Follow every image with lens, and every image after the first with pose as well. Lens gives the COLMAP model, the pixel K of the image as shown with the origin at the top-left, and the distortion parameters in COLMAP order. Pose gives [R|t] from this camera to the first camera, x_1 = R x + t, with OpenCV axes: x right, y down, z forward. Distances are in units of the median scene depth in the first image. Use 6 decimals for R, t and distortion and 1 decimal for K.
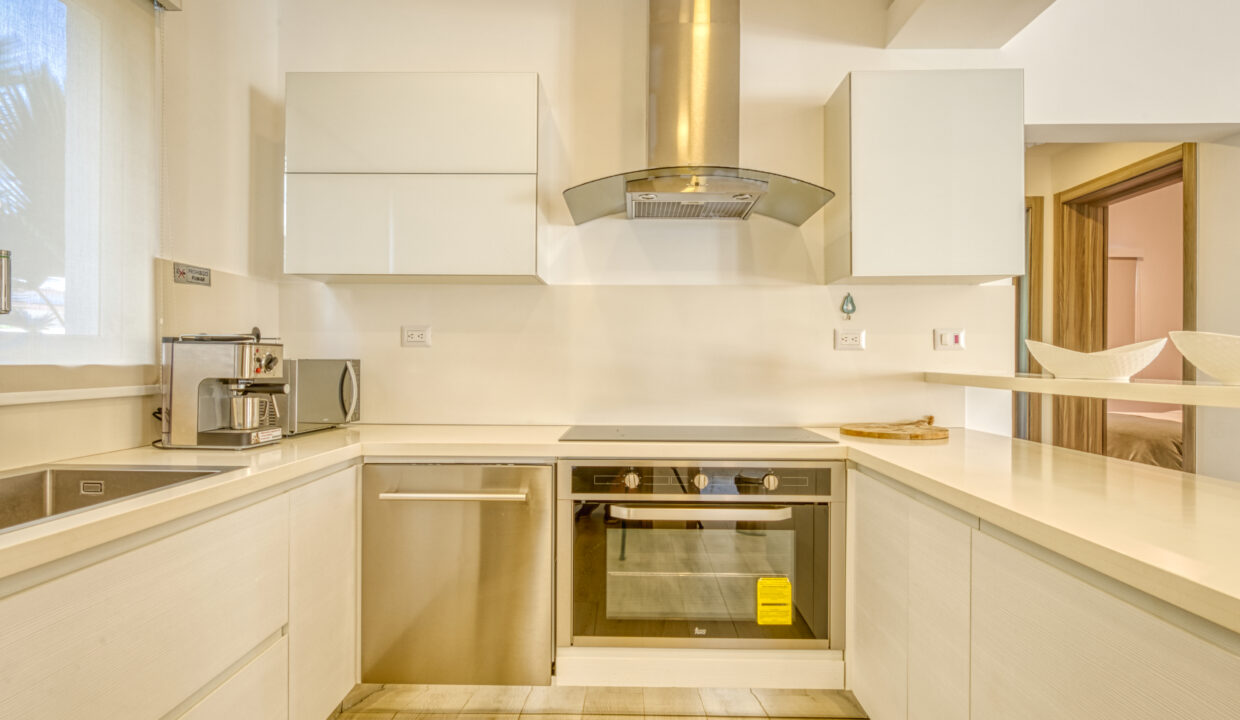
lens RADIAL K [[673.6, 0, 620.0], [0, 673.6, 360.0], [0, 0, 1]] dist [-0.003912, -0.000186]
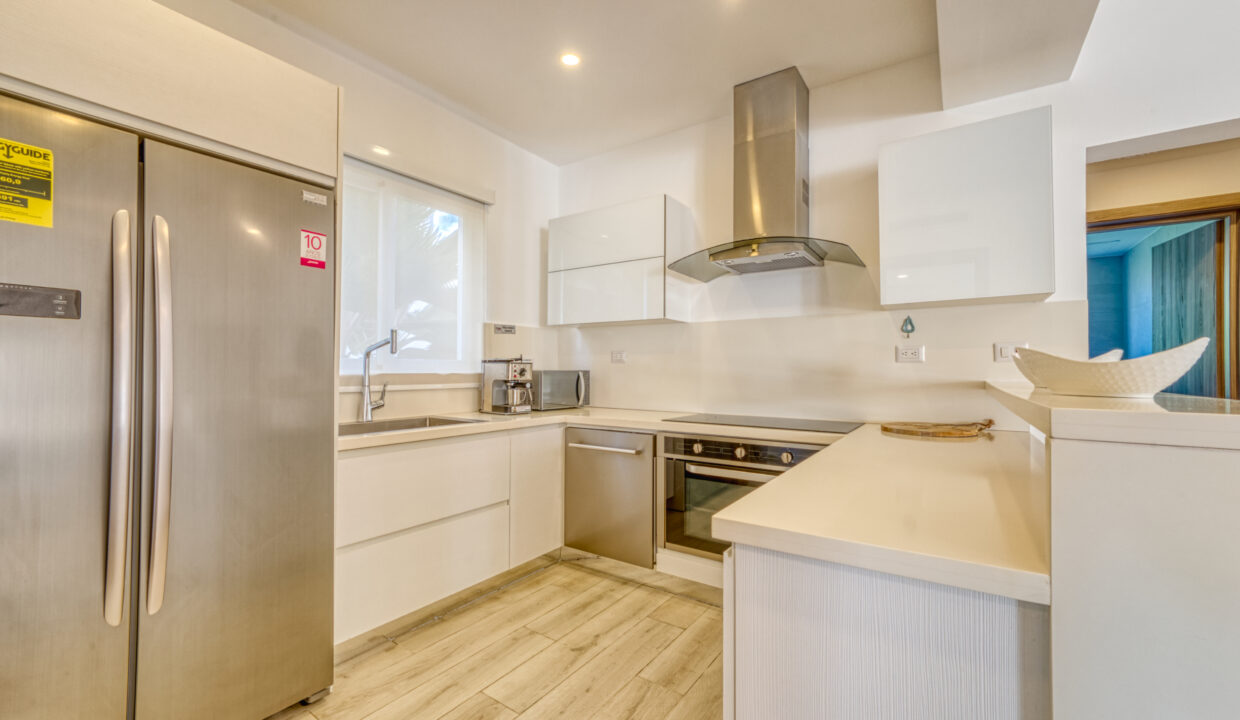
lens RADIAL K [[496.8, 0, 625.2], [0, 496.8, 361.5], [0, 0, 1]] dist [-0.007213, 0.000402]
pose [[0.830751, -0.010347, -0.556548, 0.482556], [0.001456, 0.999864, -0.016415, -0.002911], [0.556643, 0.012827, 0.830653, -0.045709]]
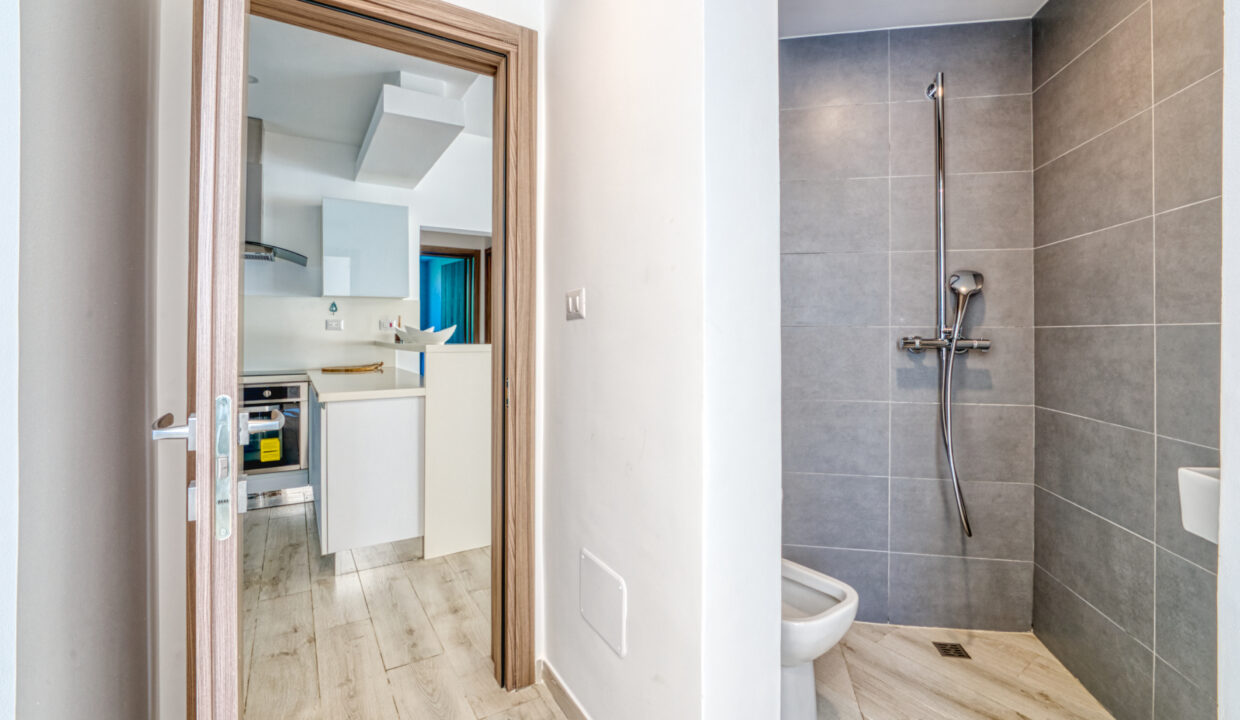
lens RADIAL K [[507.6, 0, 613.8], [0, 507.6, 359.9], [0, 0, 1]] dist [-0.008845, -0.000084]
pose [[0.844151, -0.017176, 0.535830, 0.273171], [-0.006851, 0.999059, 0.042819, 0.002440], [-0.536062, -0.039816, 0.843239, -0.828277]]
